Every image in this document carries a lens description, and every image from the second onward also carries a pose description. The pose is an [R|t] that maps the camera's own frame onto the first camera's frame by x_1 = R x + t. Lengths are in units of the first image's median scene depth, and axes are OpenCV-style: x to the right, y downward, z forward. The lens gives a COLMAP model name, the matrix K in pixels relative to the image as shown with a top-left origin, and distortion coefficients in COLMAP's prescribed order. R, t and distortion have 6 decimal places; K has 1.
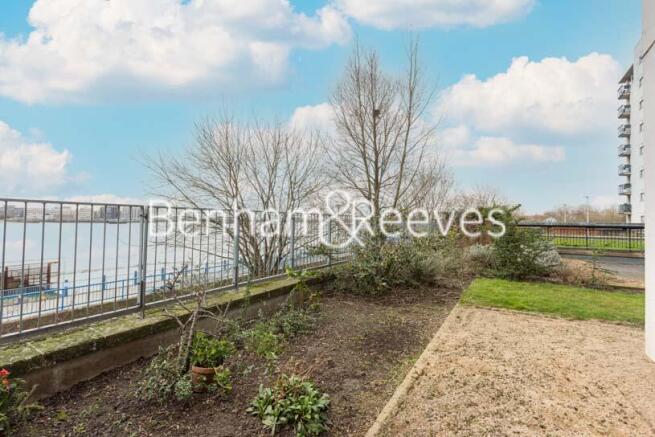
lens RADIAL K [[310.2, 0, 319.5], [0, 310.2, 205.6], [0, 0, 1]] dist [0.014136, 0.000176]
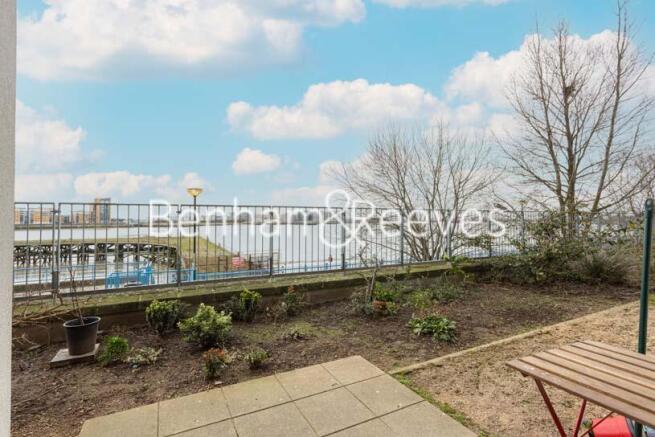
lens RADIAL K [[308.1, 0, 327.5], [0, 308.1, 218.5], [0, 0, 1]] dist [0.002901, 0.000262]
pose [[0.866090, -0.018740, -0.499537, 0.060113], [0.038071, 0.998868, 0.028534, 0.003331], [0.498437, -0.043731, 0.865822, -0.151715]]
